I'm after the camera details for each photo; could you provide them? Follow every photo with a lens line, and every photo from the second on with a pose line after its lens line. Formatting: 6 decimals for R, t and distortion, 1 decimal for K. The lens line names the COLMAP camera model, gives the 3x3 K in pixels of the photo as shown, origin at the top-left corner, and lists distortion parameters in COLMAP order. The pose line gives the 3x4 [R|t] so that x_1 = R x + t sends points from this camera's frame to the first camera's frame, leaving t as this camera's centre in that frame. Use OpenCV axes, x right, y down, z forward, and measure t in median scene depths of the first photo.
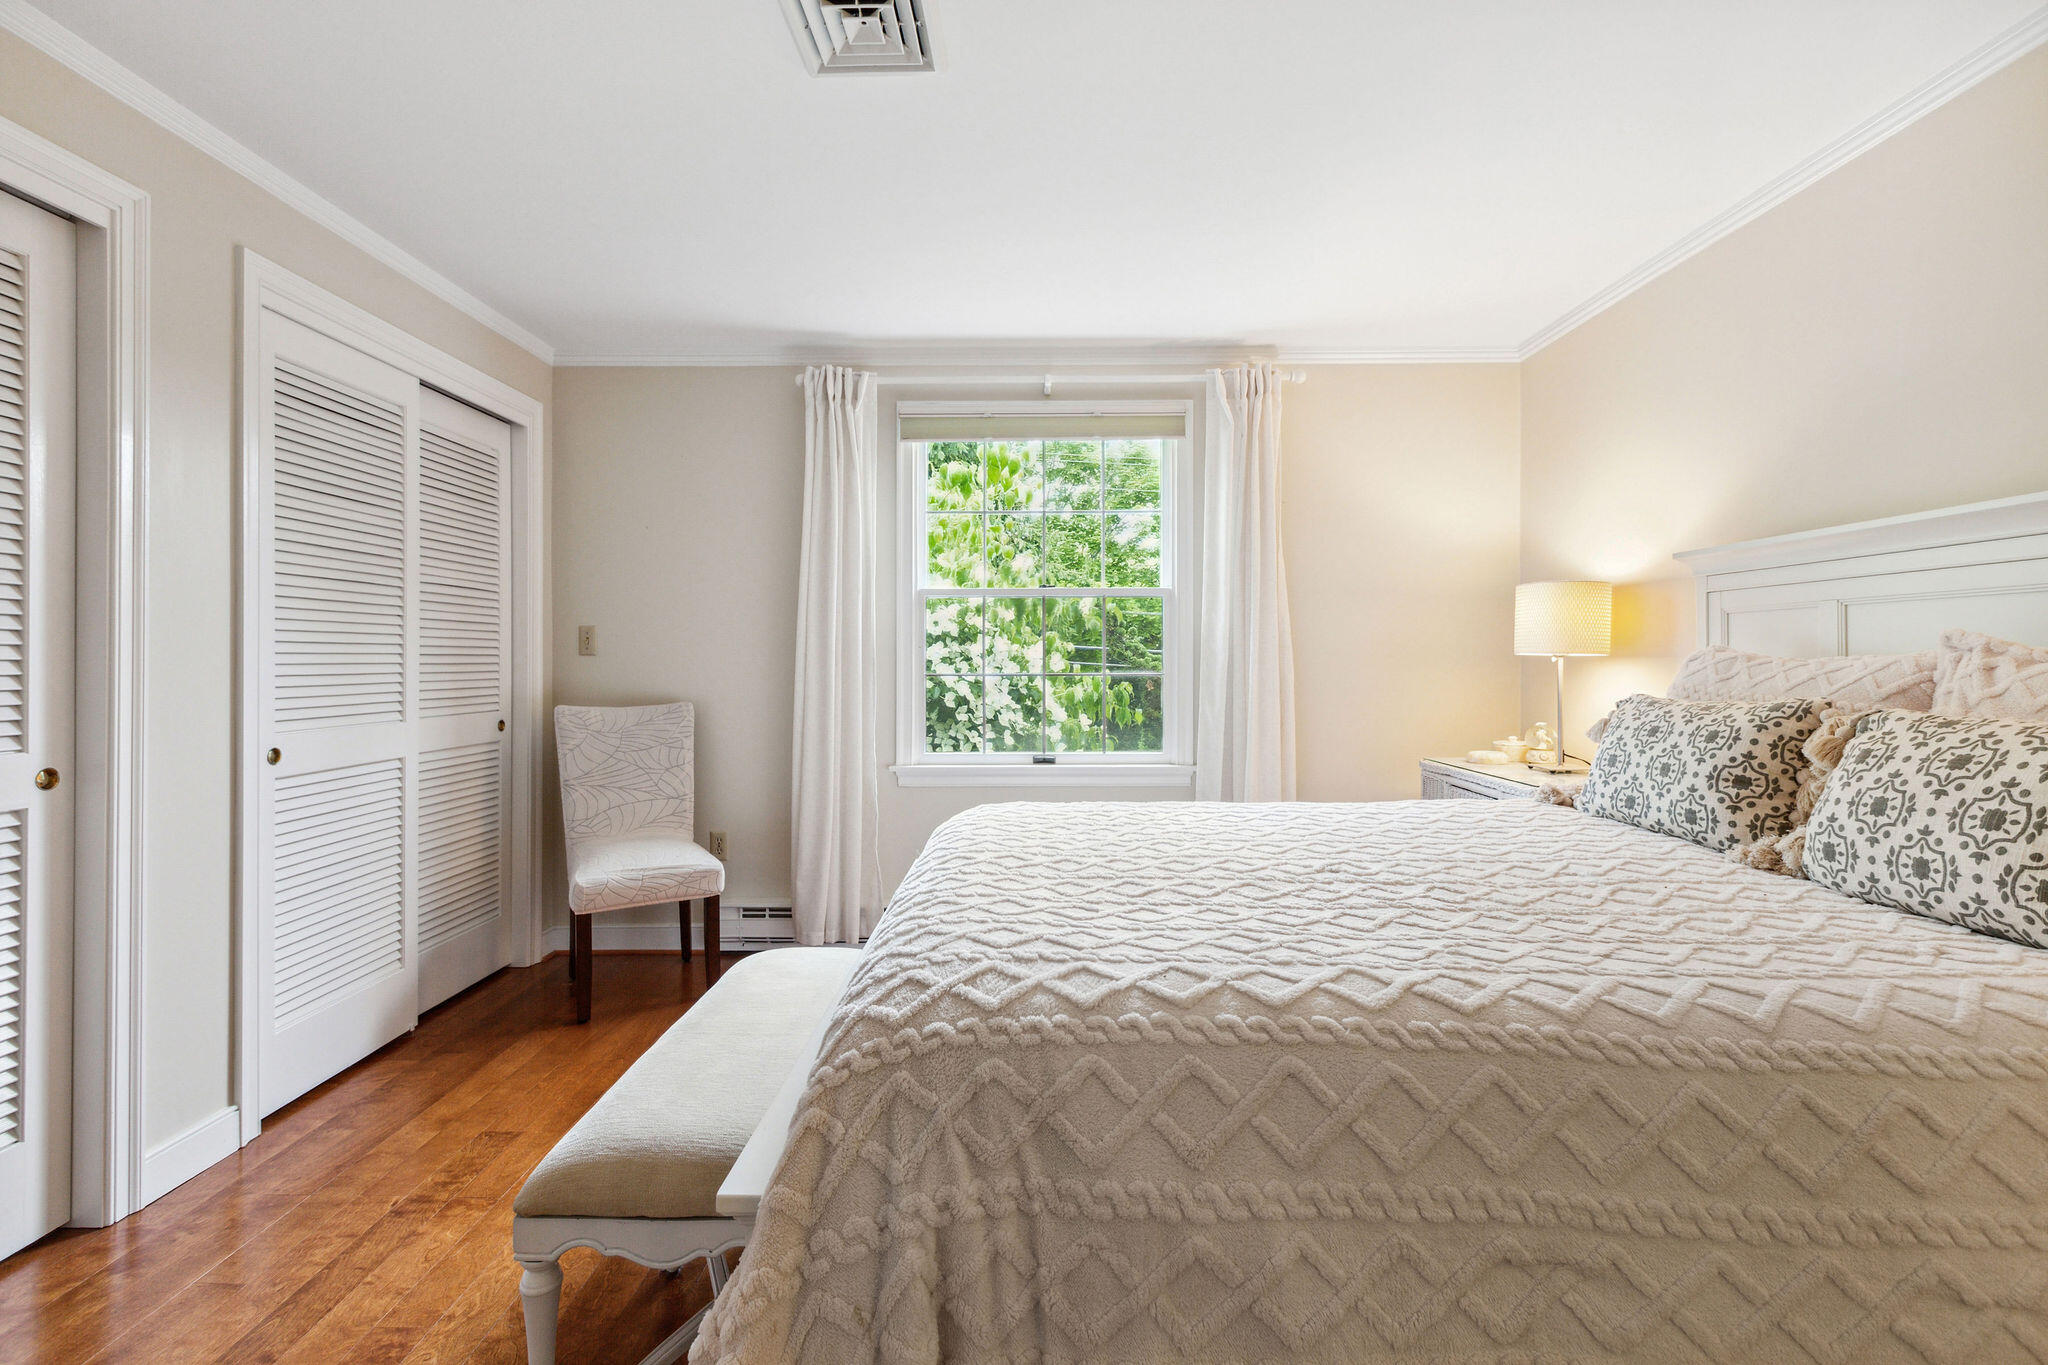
lens RADIAL K [[933.3, 0, 1021.4], [0, 933.3, 664.6], [0, 0, 1]] dist [0.002990, 0.000647]
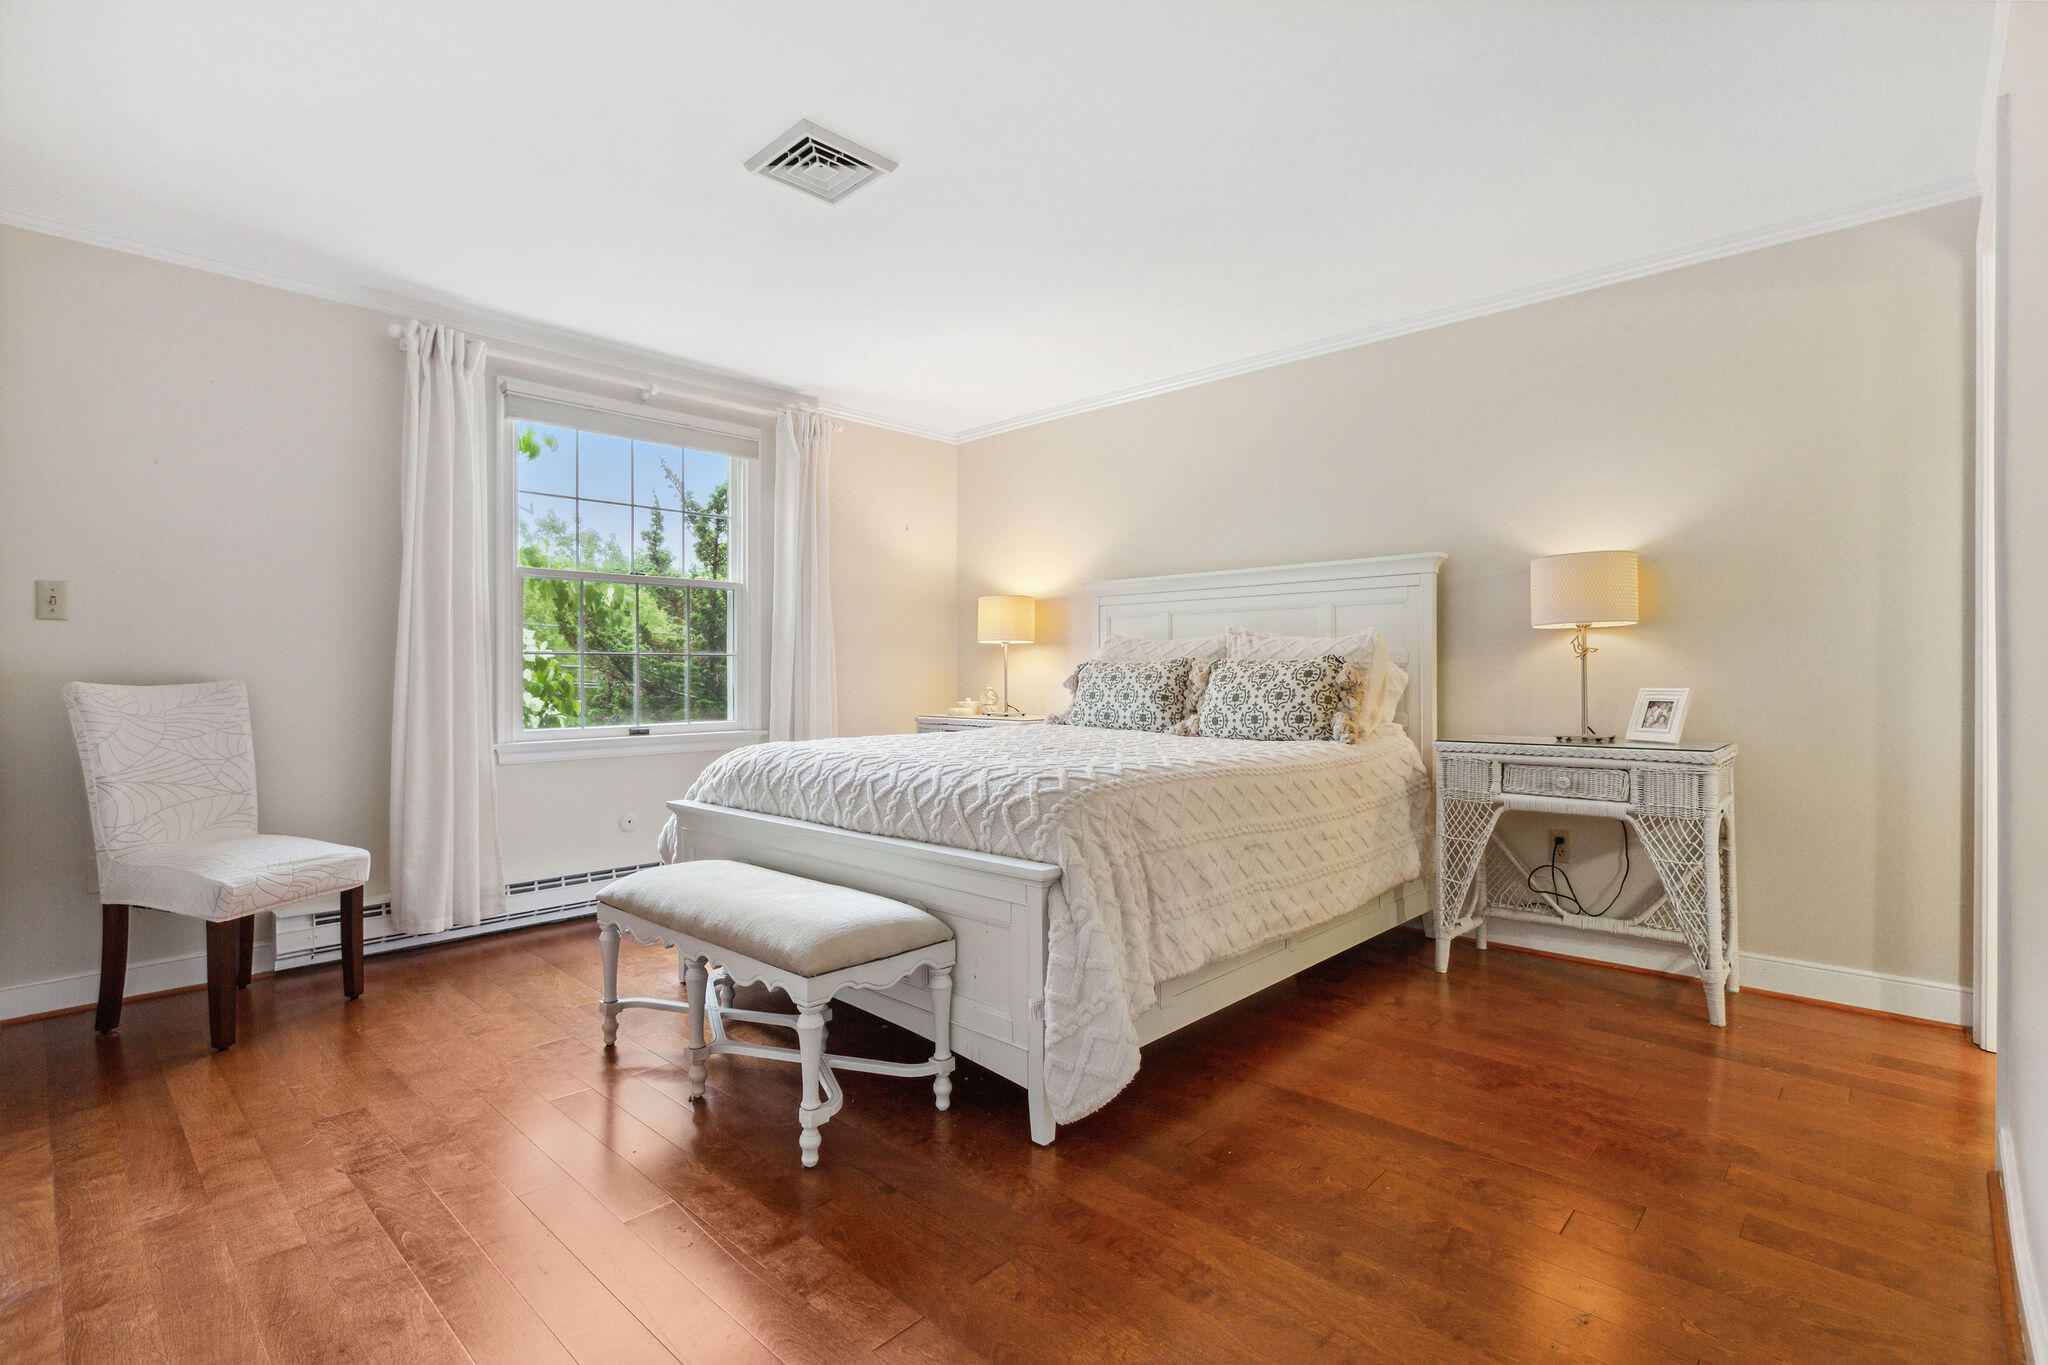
lens RADIAL K [[978.3, 0, 1022.6], [0, 978.3, 676.0], [0, 0, 1]] dist [0.001293, -0.000624]
pose [[0.676524, -0.002894, 0.736415, -0.586016], [0.005147, 0.999986, -0.000799, 0.045460], [-0.736402, 0.004331, 0.676530, -0.124114]]
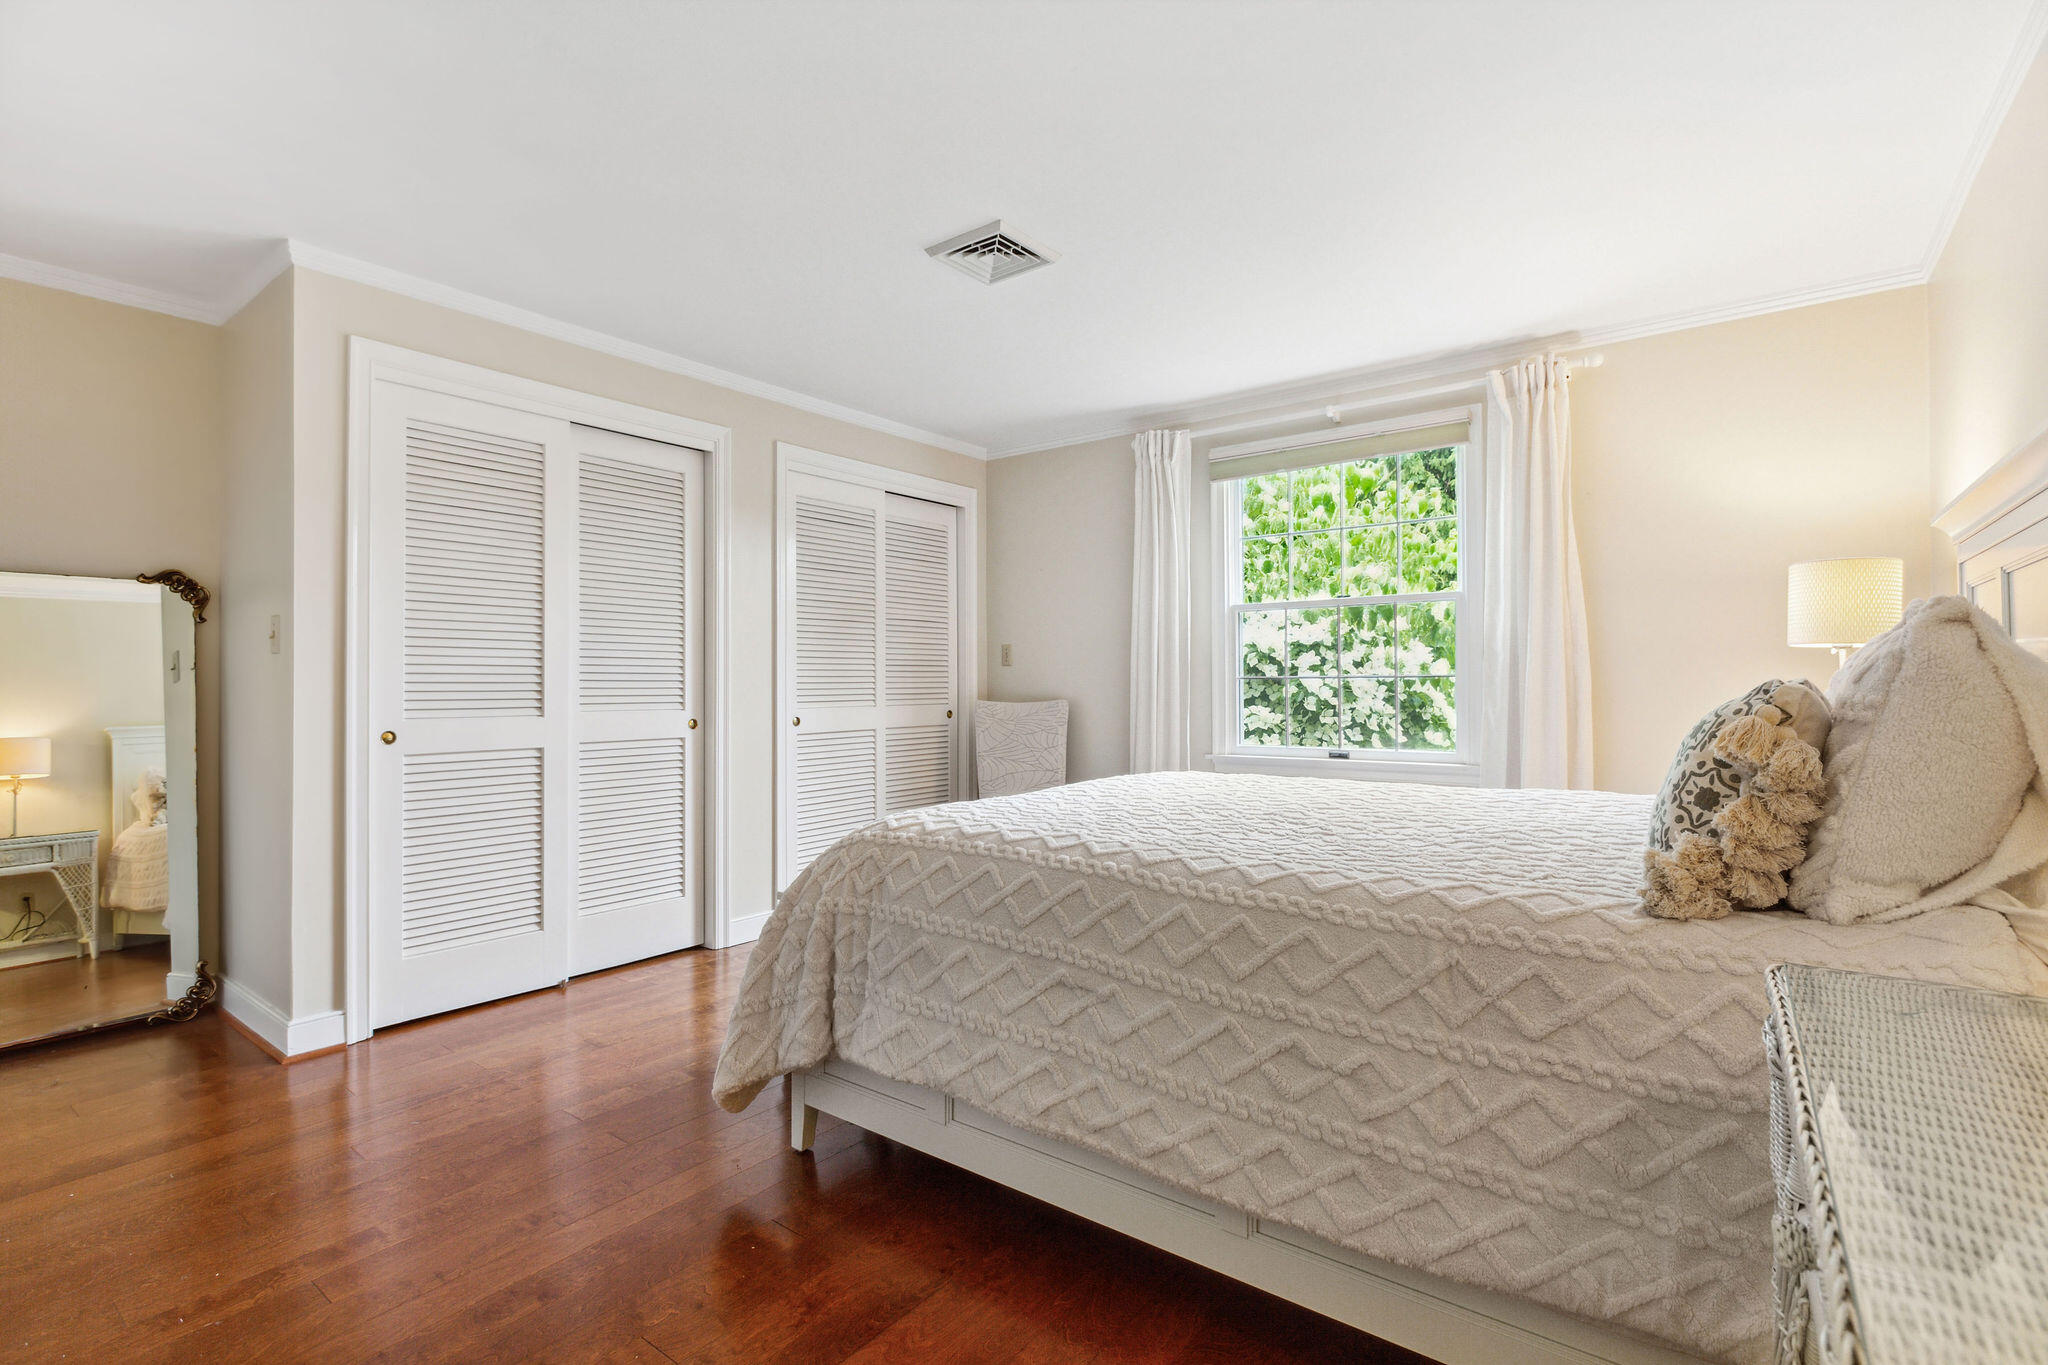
lens RADIAL K [[952.8, 0, 1011.8], [0, 952.8, 679.2], [0, 0, 1]] dist [-0.000465, 0.000159]
pose [[0.797918, -0.006992, -0.602726, 0.445827], [0.002584, 0.999963, -0.008179, 0.024633], [0.602761, 0.004968, 0.797907, -0.140789]]
